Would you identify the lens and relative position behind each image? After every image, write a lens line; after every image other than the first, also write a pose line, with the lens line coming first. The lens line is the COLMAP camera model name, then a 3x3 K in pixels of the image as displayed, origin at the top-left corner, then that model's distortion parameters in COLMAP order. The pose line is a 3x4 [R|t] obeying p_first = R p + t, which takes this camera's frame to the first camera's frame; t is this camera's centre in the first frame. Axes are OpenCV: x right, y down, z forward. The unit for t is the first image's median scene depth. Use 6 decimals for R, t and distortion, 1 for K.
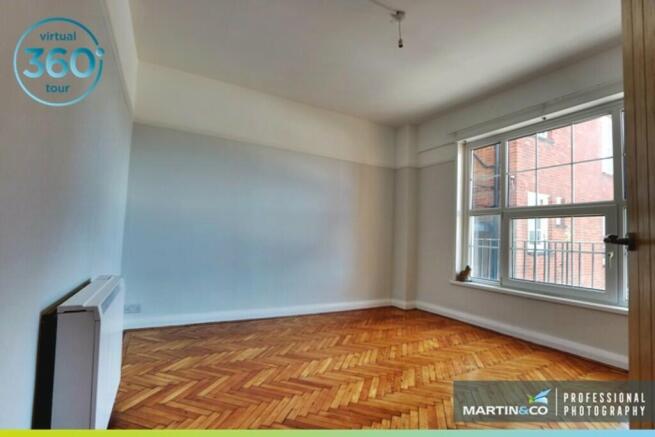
lens RADIAL K [[305.4, 0, 329.7], [0, 305.4, 221.1], [0, 0, 1]] dist [-0.000083, 0.000315]
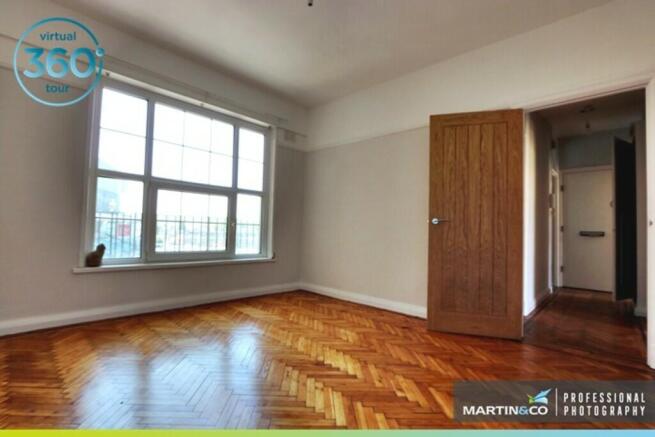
lens RADIAL K [[305.4, 0, 329.7], [0, 305.4, 221.1], [0, 0, 1]] dist [-0.000083, 0.000315]
pose [[-0.287096, -0.004523, 0.957891, -0.460773], [-0.088410, 0.995846, -0.021796, 0.064848], [-0.953813, -0.090945, -0.286304, 0.767729]]
